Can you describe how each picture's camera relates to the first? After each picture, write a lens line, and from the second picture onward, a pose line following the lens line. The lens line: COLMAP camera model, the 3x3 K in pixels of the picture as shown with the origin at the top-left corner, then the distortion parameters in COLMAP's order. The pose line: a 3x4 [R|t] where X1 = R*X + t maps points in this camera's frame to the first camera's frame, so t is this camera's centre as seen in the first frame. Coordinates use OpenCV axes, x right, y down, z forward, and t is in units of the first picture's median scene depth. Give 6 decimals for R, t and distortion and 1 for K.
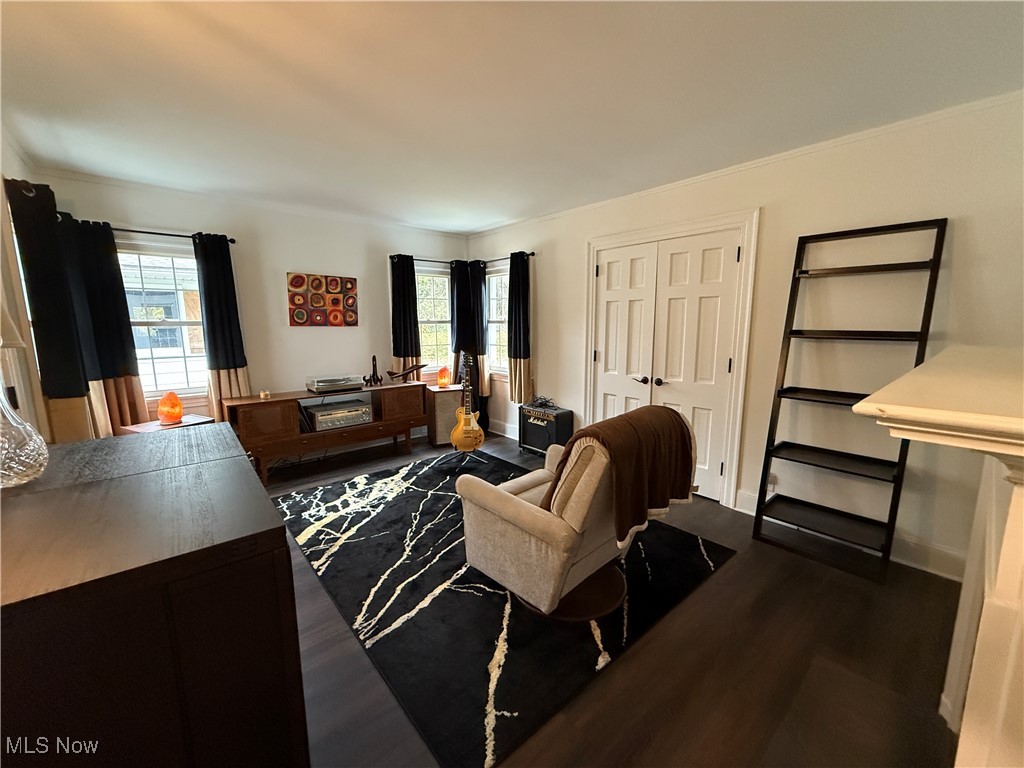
lens RADIAL K [[409.3, 0, 512.5], [0, 409.3, 386.5], [0, 0, 1]] dist [-0.003306, 0.000739]
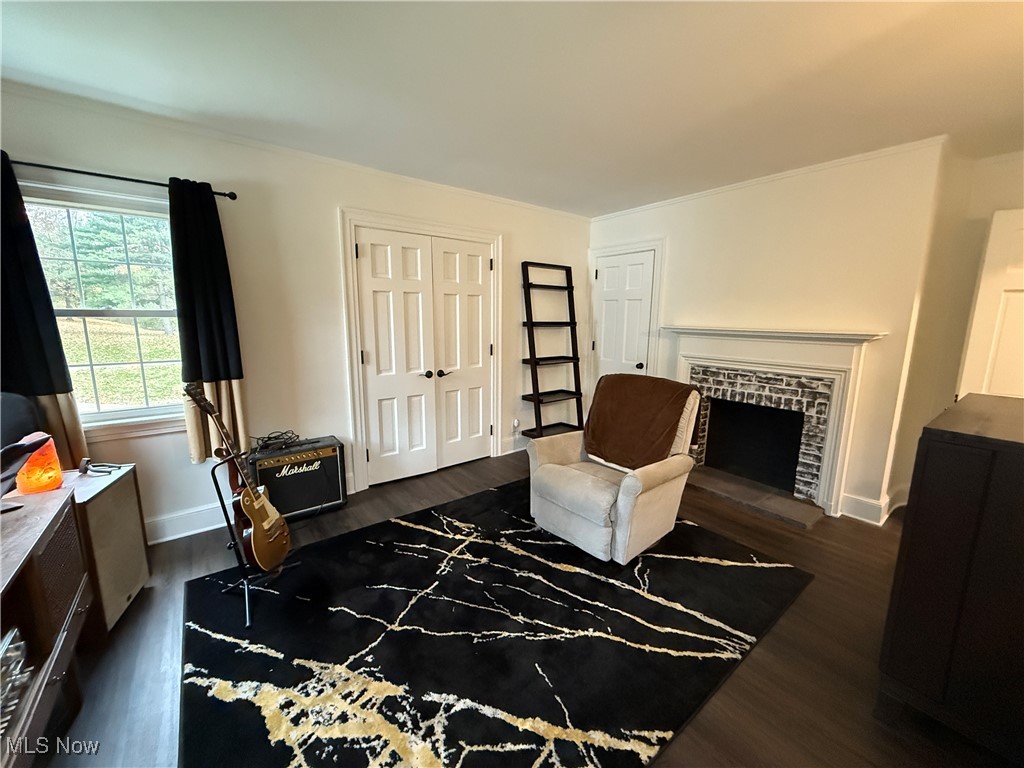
lens RADIAL K [[409.3, 0, 513.6], [0, 409.3, 383.1], [0, 0, 1]] dist [-0.003306, 0.000739]
pose [[0.046516, -0.158890, 0.986200, -0.695500], [0.149182, 0.977302, 0.150420, -0.120678], [-0.987715, 0.140127, 0.069164, 0.779430]]
